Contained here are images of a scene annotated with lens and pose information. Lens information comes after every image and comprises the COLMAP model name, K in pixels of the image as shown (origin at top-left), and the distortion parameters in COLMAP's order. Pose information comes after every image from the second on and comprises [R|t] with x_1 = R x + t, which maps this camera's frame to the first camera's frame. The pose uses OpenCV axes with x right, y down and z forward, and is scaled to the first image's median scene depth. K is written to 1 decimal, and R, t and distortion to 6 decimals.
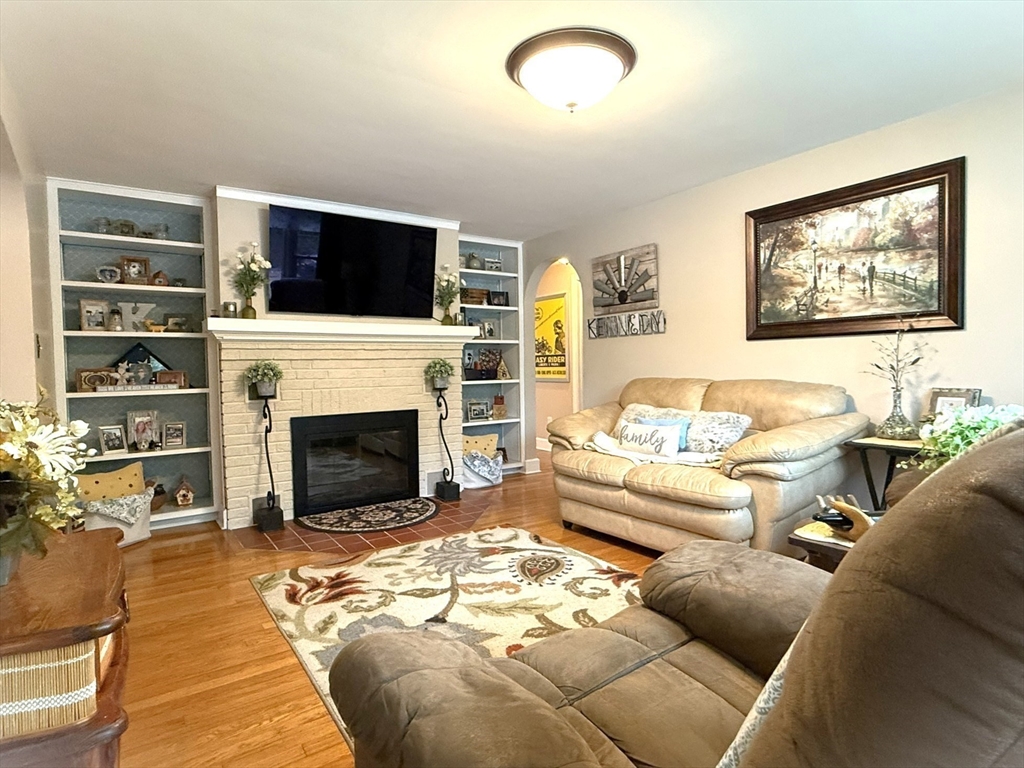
lens RADIAL K [[559.1, 0, 516.4], [0, 559.1, 387.7], [0, 0, 1]] dist [0.001089, -0.000085]
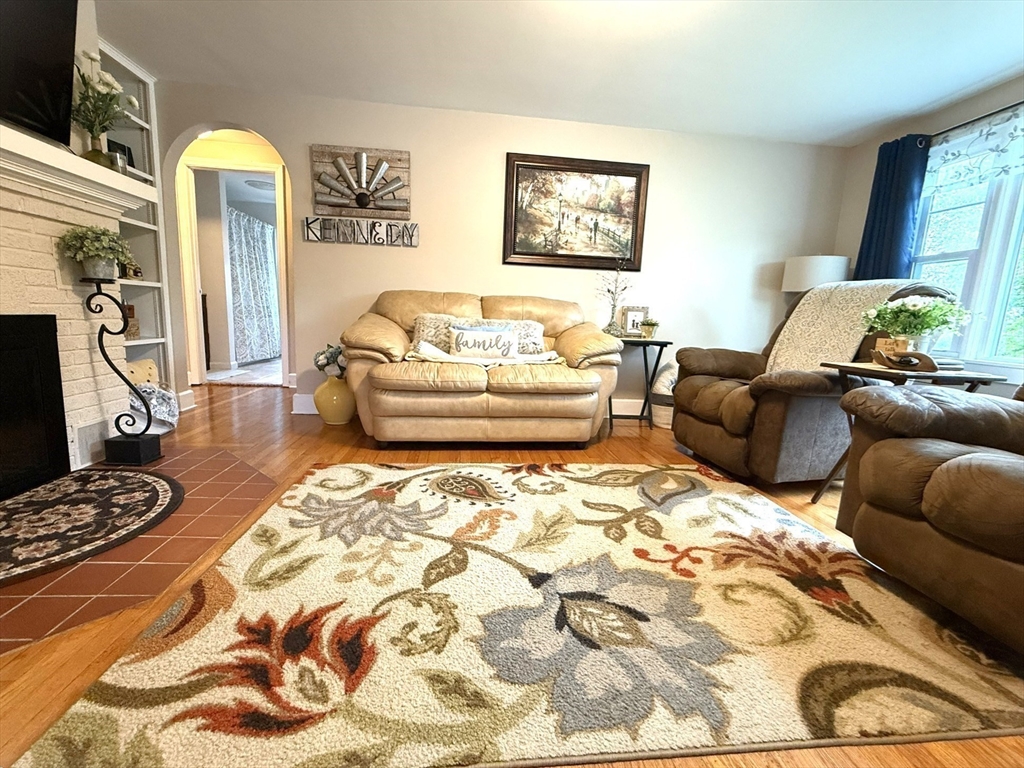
lens RADIAL K [[426.4, 0, 512.0], [0, 426.4, 384.0], [0, 0, 1]] dist [-0.000281, -0.000123]
pose [[0.479964, -0.103398, 0.871174, -0.396268], [-0.015563, 0.991870, 0.126298, 0.055140], [-0.877150, -0.074177, 0.474453, 0.495321]]
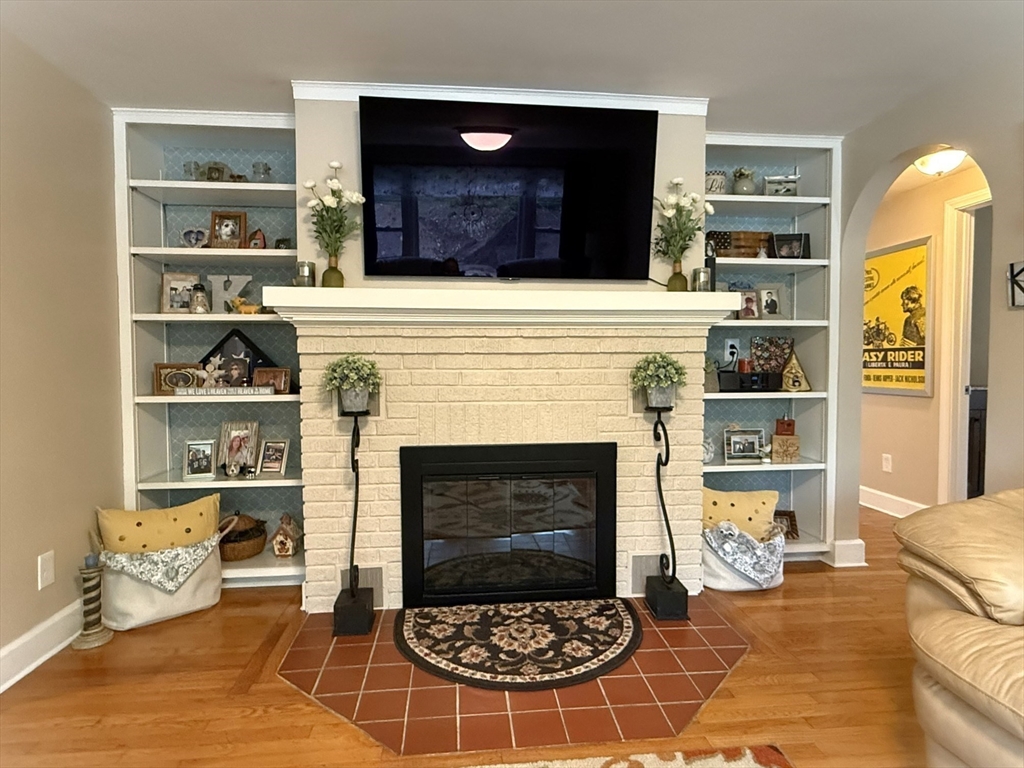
lens RADIAL K [[571.1, 0, 511.5], [0, 571.1, 385.3], [0, 0, 1]] dist [-0.001079, 0.000092]
pose [[0.871640, 0.031267, -0.489148, 0.013330], [-0.030140, 0.999494, 0.010180, -0.026545], [0.489218, 0.005869, 0.872142, 0.535964]]
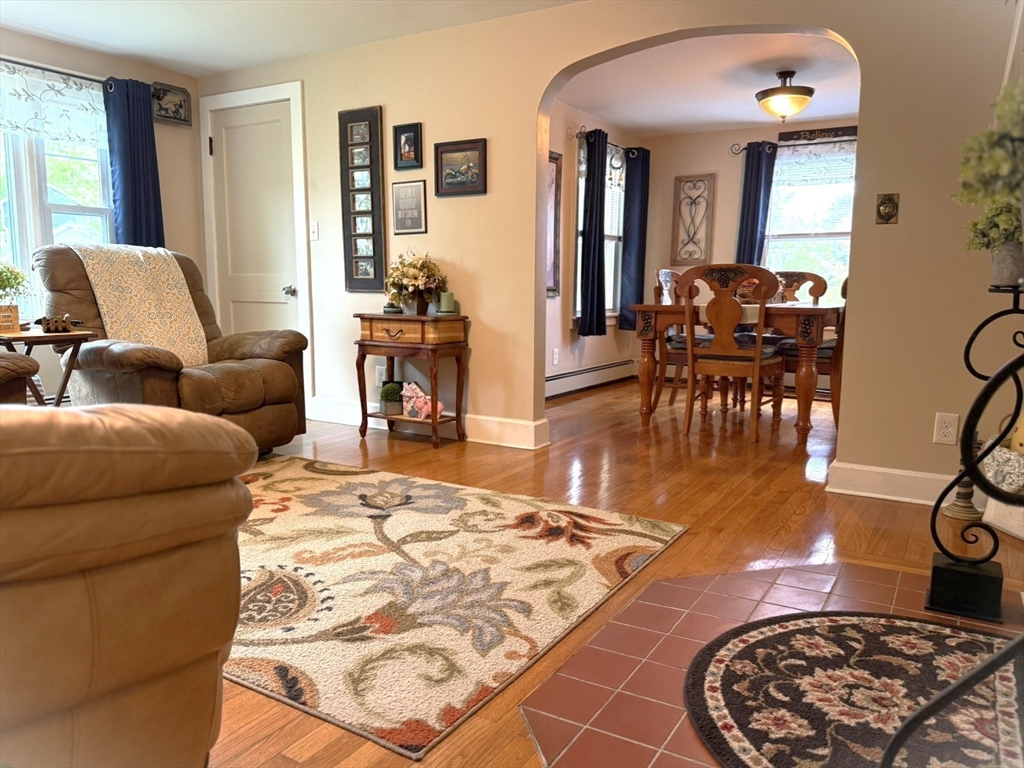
lens RADIAL K [[743.0, 0, 512.0], [0, 743.0, 384.0], [0, 0, 1]] dist [0.102911, -0.158846]
pose [[-0.916447, 0.061313, -0.395430, 0.080280], [-0.010118, 0.984325, 0.176073, -0.007255], [0.400028, 0.165362, -0.901462, 1.353896]]
